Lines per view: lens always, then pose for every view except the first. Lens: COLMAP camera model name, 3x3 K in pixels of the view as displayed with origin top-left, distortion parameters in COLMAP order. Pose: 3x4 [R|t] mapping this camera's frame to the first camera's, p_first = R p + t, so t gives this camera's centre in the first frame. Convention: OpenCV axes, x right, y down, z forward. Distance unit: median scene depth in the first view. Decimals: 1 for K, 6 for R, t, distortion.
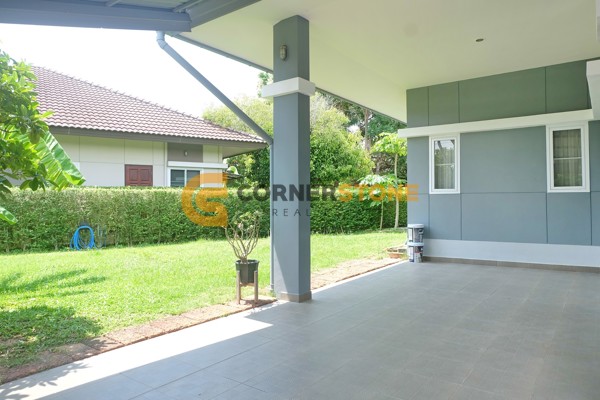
lens RADIAL K [[411.5, 0, 300.0], [0, 411.5, 200.0], [0, 0, 1]] dist [0.000751, -0.001844]
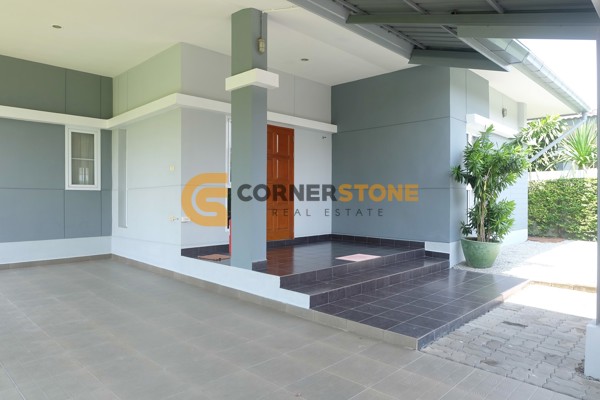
lens RADIAL K [[411.5, 0, 300.0], [0, 411.5, 200.0], [0, 0, 1]] dist [0.000751, -0.001844]
pose [[0.153251, 0.000106, 0.988187, -1.094044], [-0.011388, 0.999934, 0.001658, -0.001963], [-0.988122, -0.011507, 0.153242, 0.817872]]
